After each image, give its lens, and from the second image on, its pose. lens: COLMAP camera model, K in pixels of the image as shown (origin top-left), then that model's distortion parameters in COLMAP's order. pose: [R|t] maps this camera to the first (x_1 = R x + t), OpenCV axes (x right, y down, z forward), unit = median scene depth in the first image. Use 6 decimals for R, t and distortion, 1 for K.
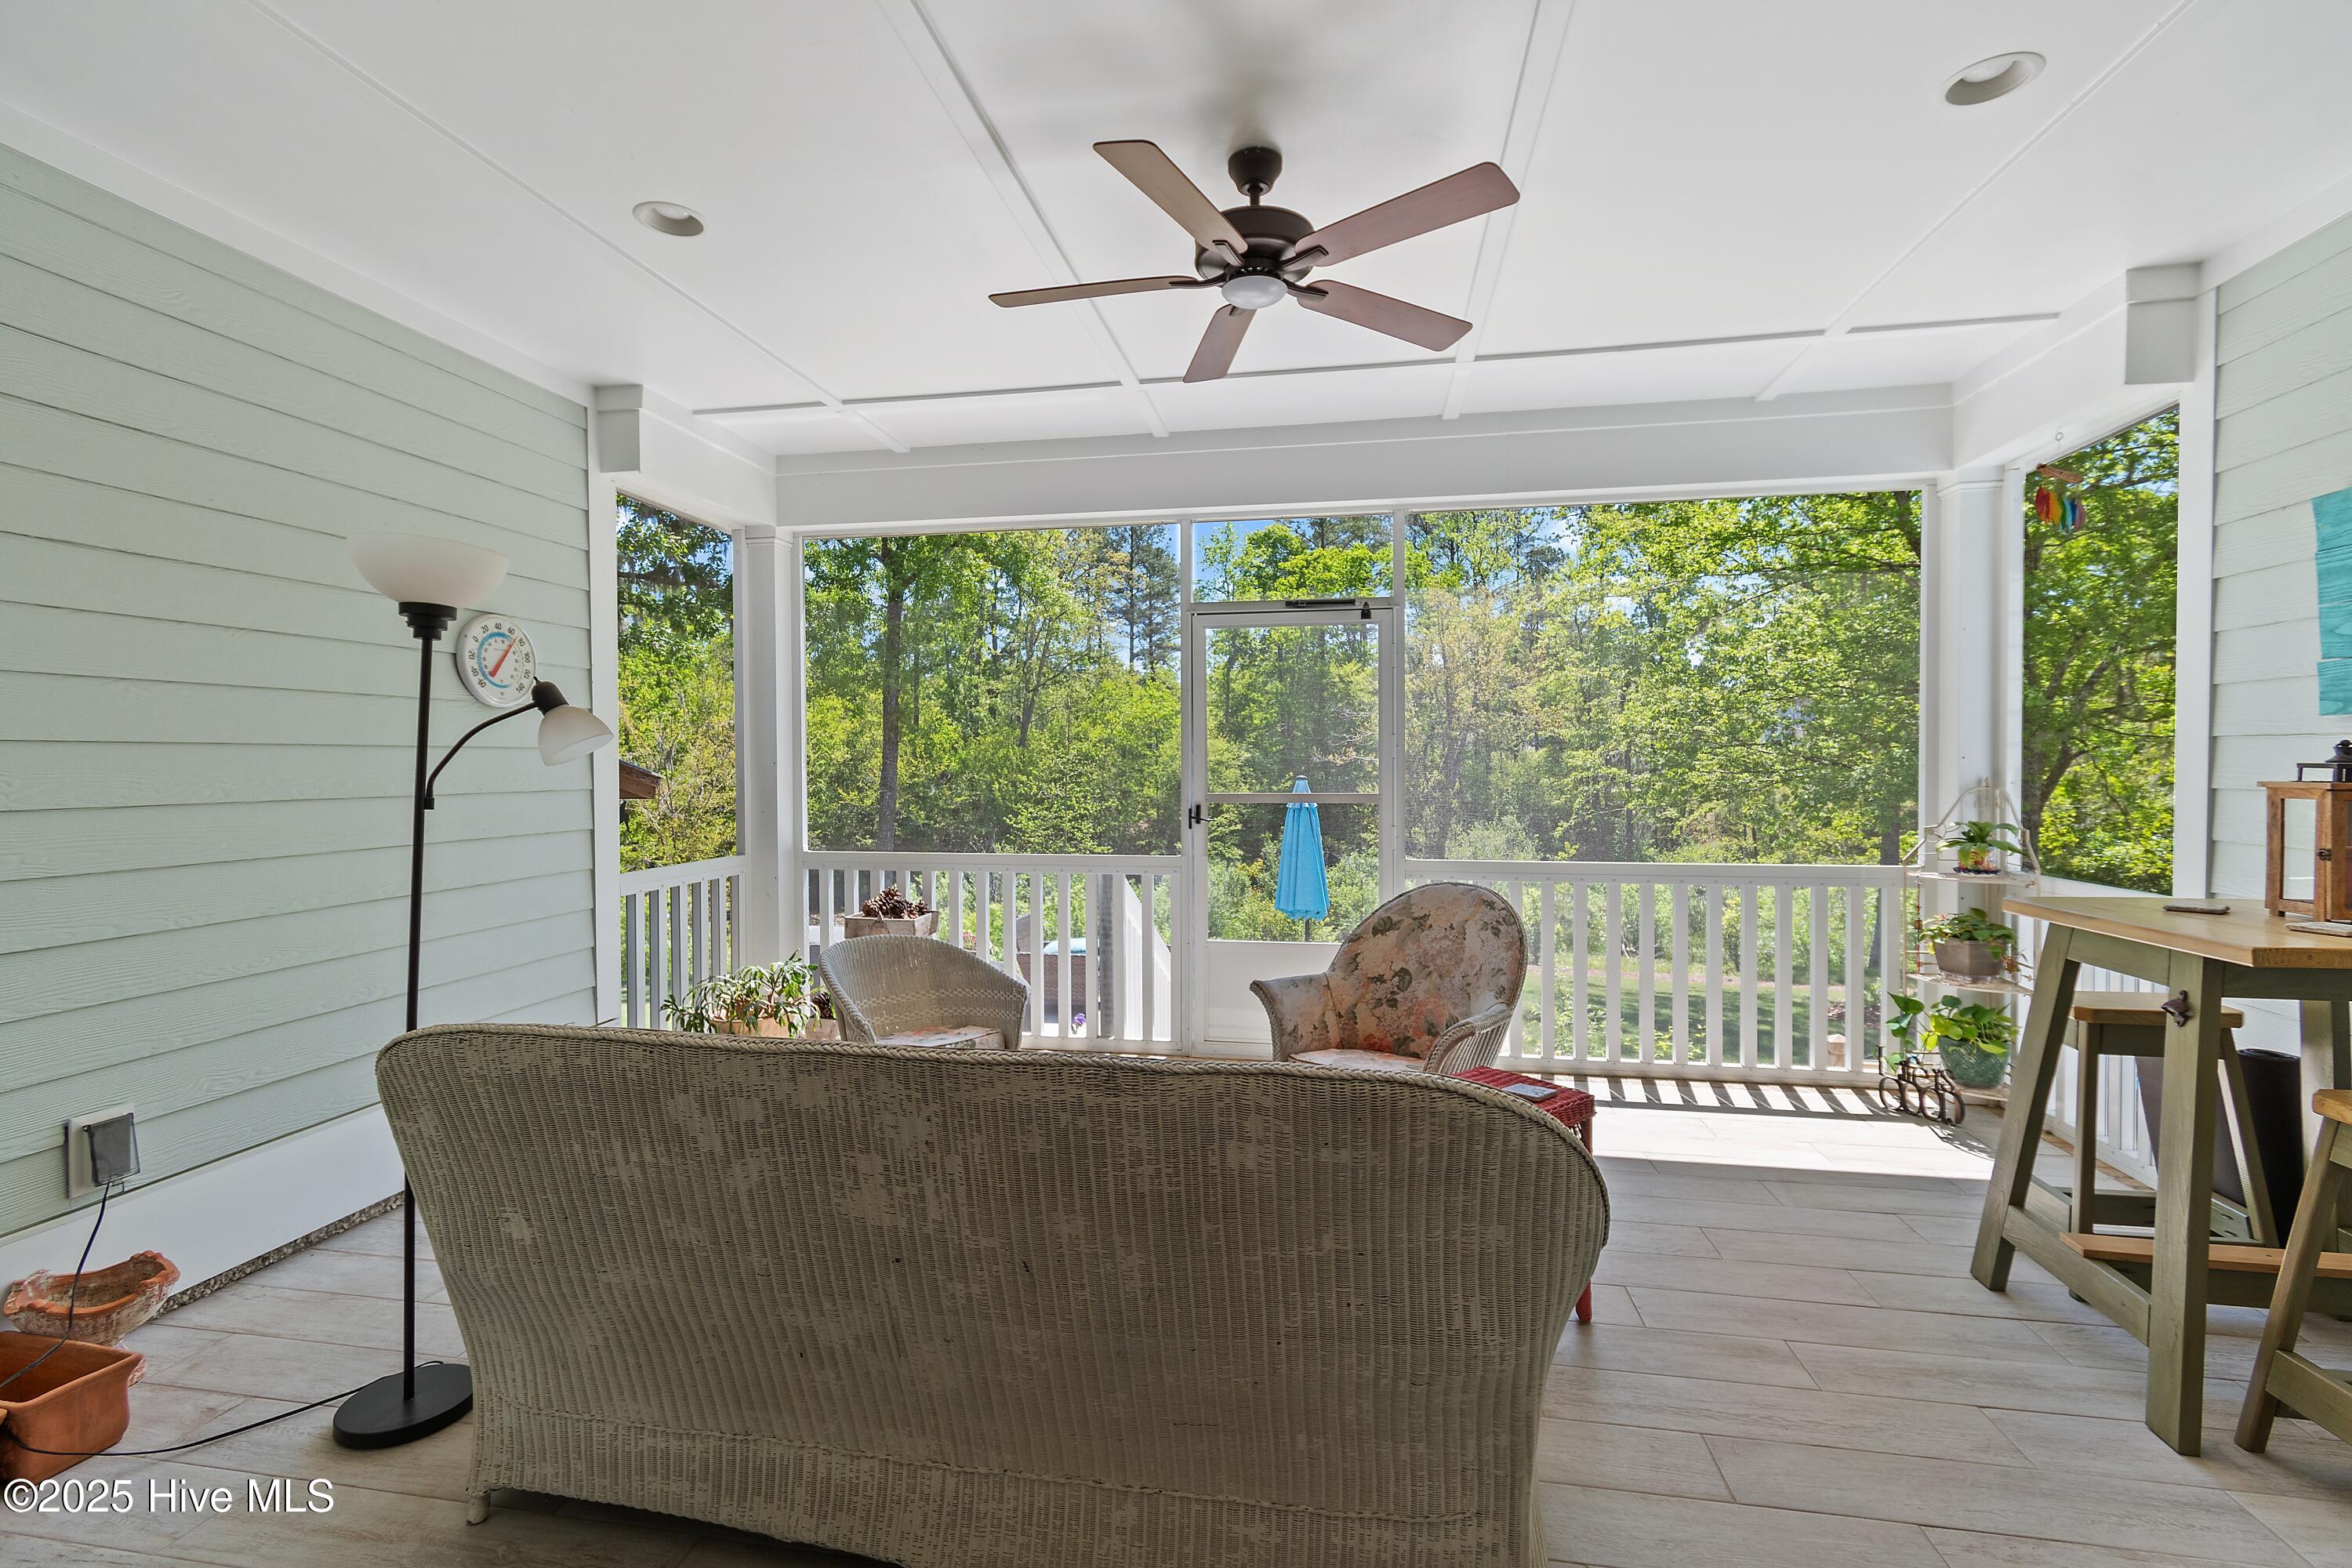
lens RADIAL K [[1037.8, 0, 1167.0], [0, 1037.8, 783.1], [0, 0, 1]] dist [0.000053, -0.000108]
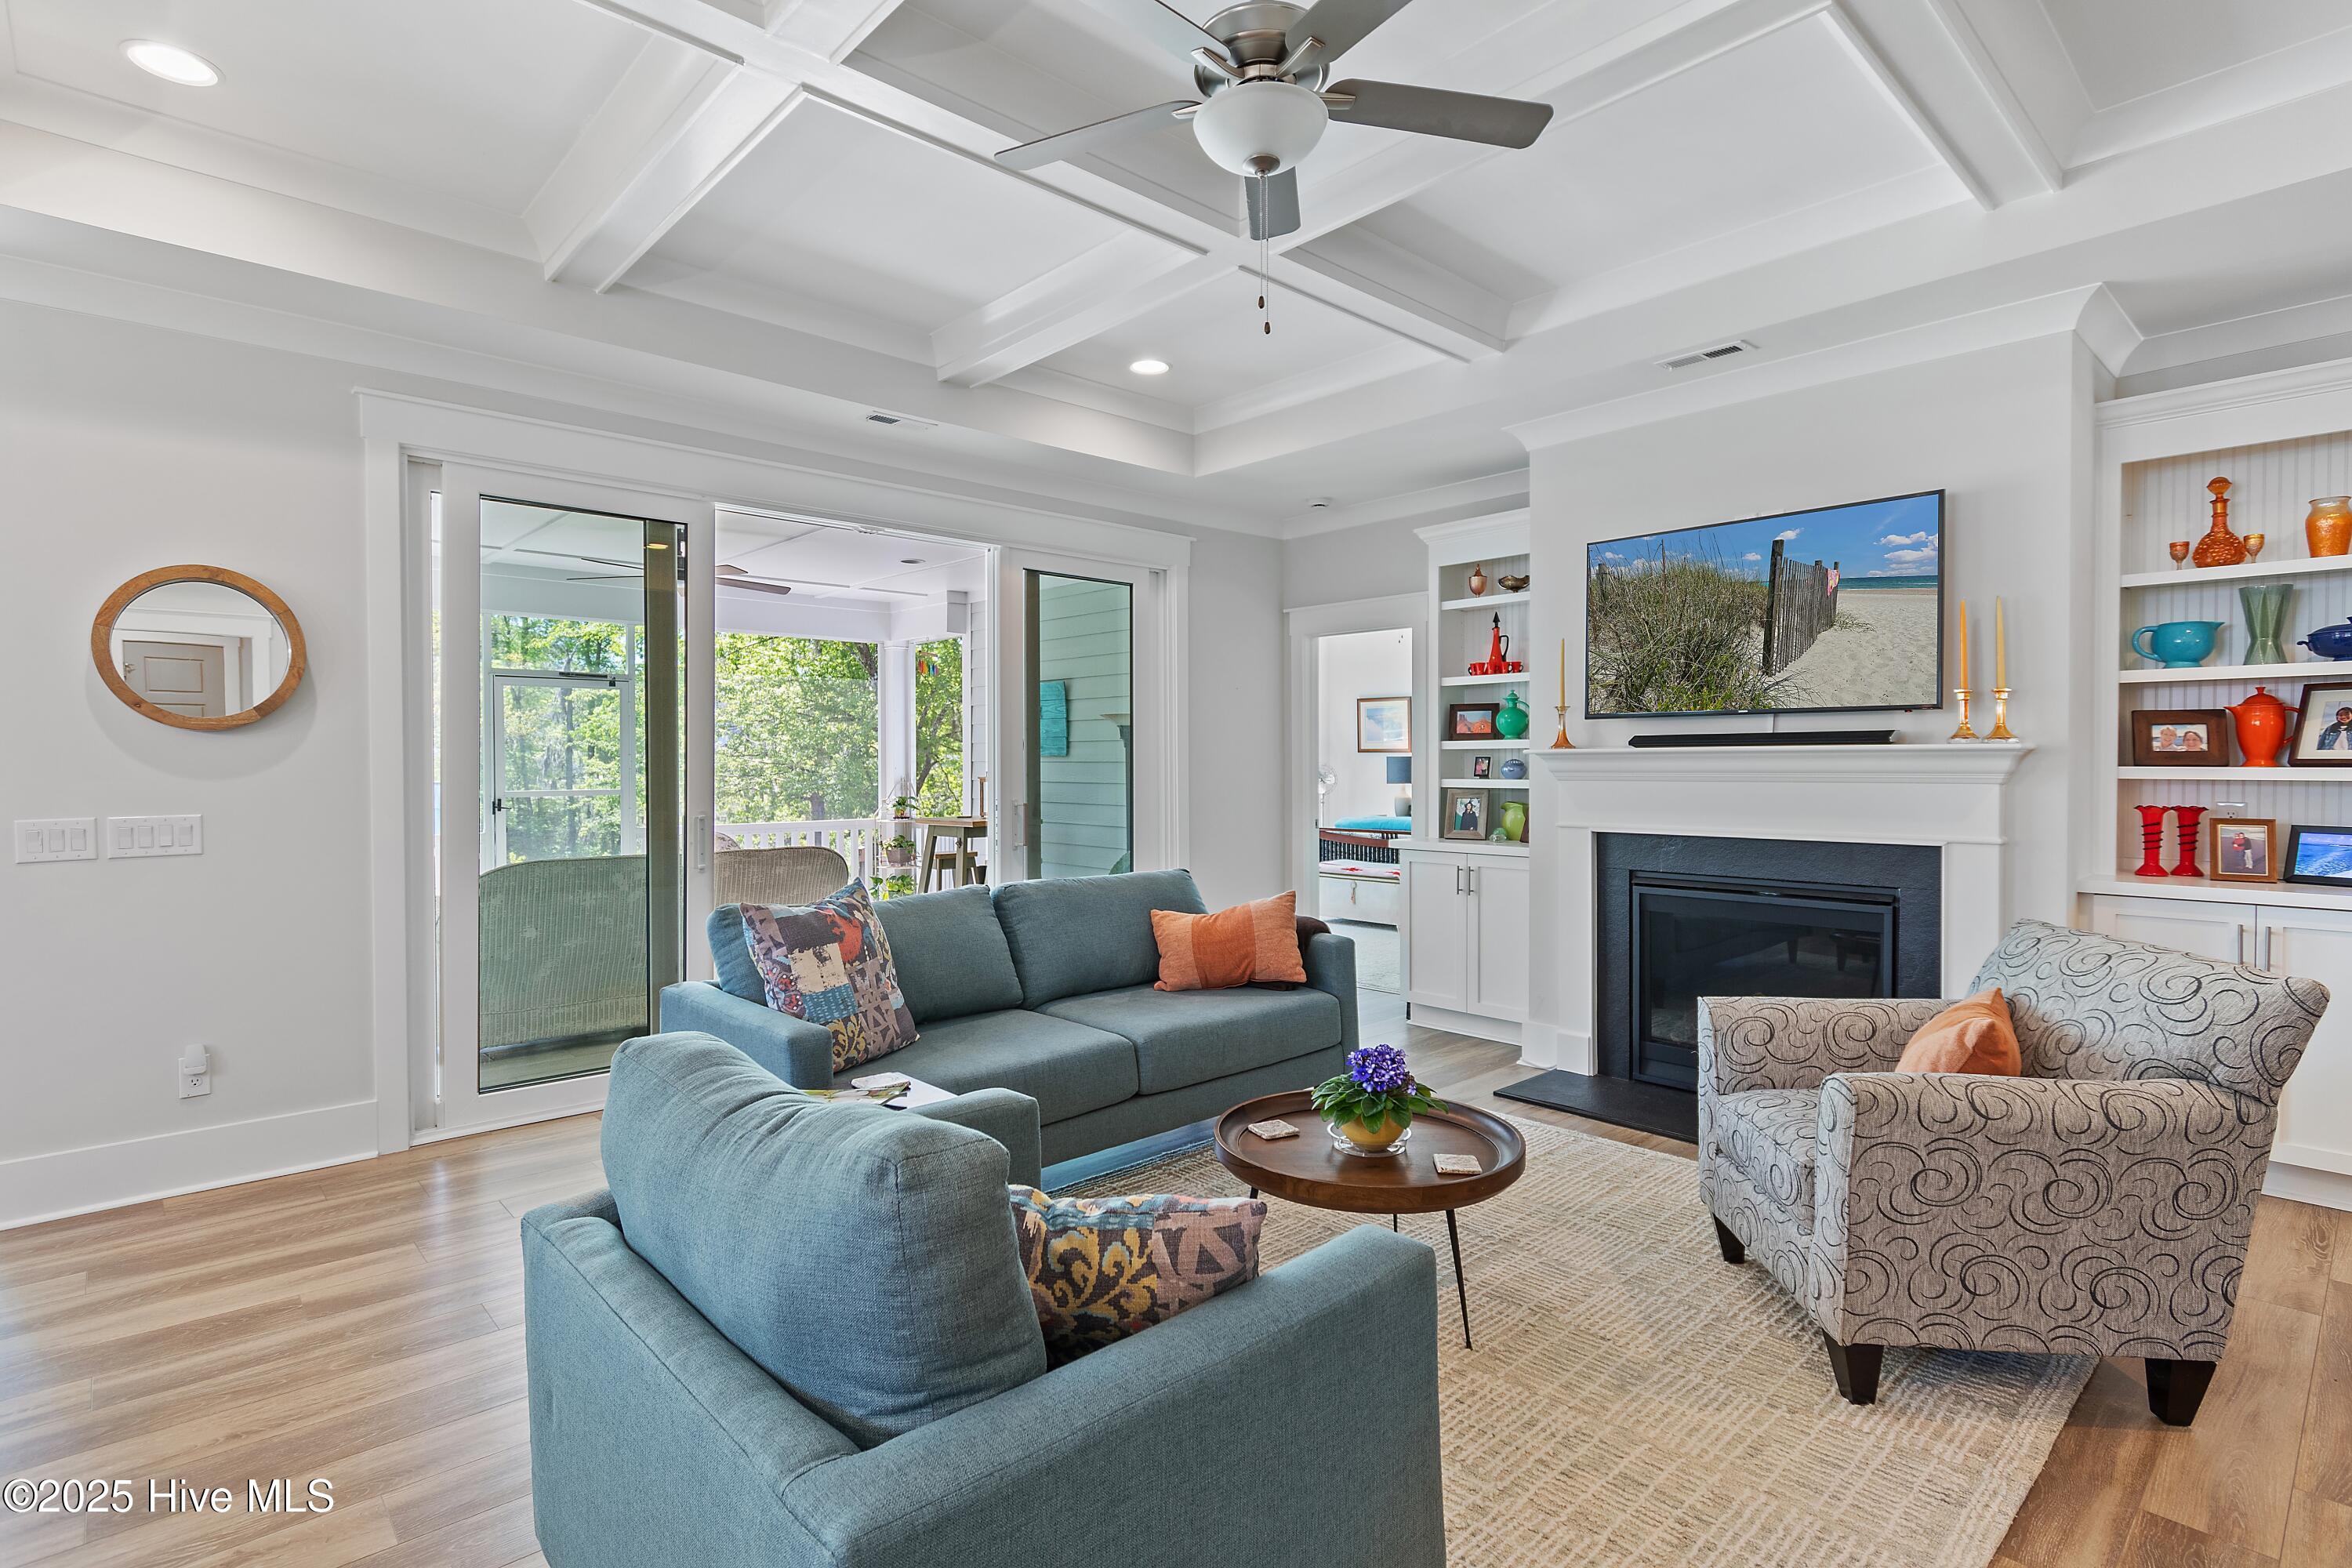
lens RADIAL K [[1153.4, 0, 1182.1], [0, 1153.4, 770.6], [0, 0, 1]] dist [-0.001233, -0.003283]
pose [[0.594606, -0.002200, 0.804014, -1.005020], [0.014283, 0.999867, -0.007827, 0.009788], [-0.803890, 0.016137, 0.594559, -1.134213]]
